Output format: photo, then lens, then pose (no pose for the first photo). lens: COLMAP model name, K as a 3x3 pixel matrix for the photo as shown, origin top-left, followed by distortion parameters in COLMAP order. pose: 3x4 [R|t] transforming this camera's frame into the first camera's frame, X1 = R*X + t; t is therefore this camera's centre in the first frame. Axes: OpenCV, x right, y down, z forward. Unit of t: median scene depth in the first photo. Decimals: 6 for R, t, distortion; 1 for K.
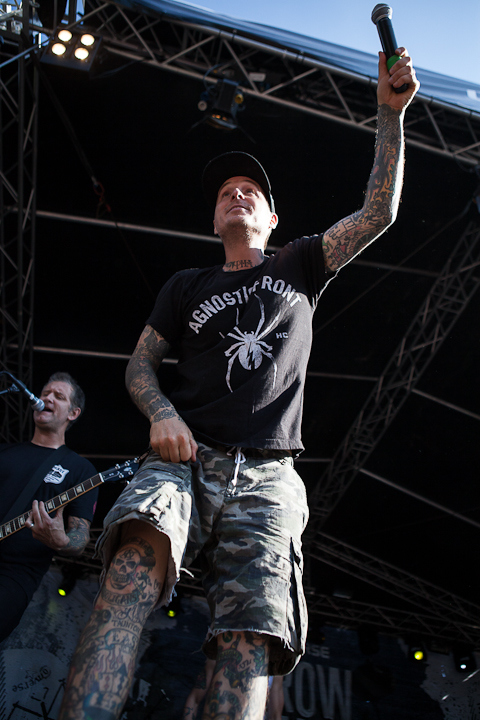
lens RADIAL K [[547.4, 0, 225.9], [0, 547.4, 350.7], [0, 0, 1]] dist [-0.070200, 0.056084]
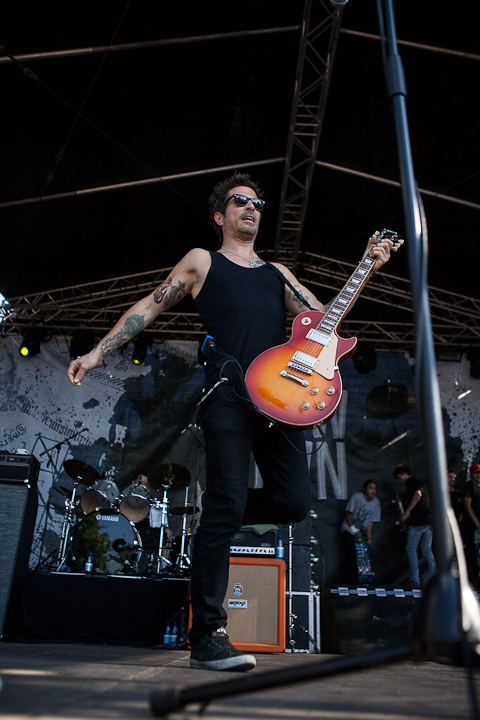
lens RADIAL K [[605.2, 0, 241.6], [0, 605.2, 364.3], [0, 0, 1]] dist [-0.050241, 0.050473]
pose [[0.973657, -0.138814, -0.180896, 0.276927], [0.201092, 0.896742, 0.394229, 0.123132], [0.107492, -0.420220, 0.901033, 0.075127]]
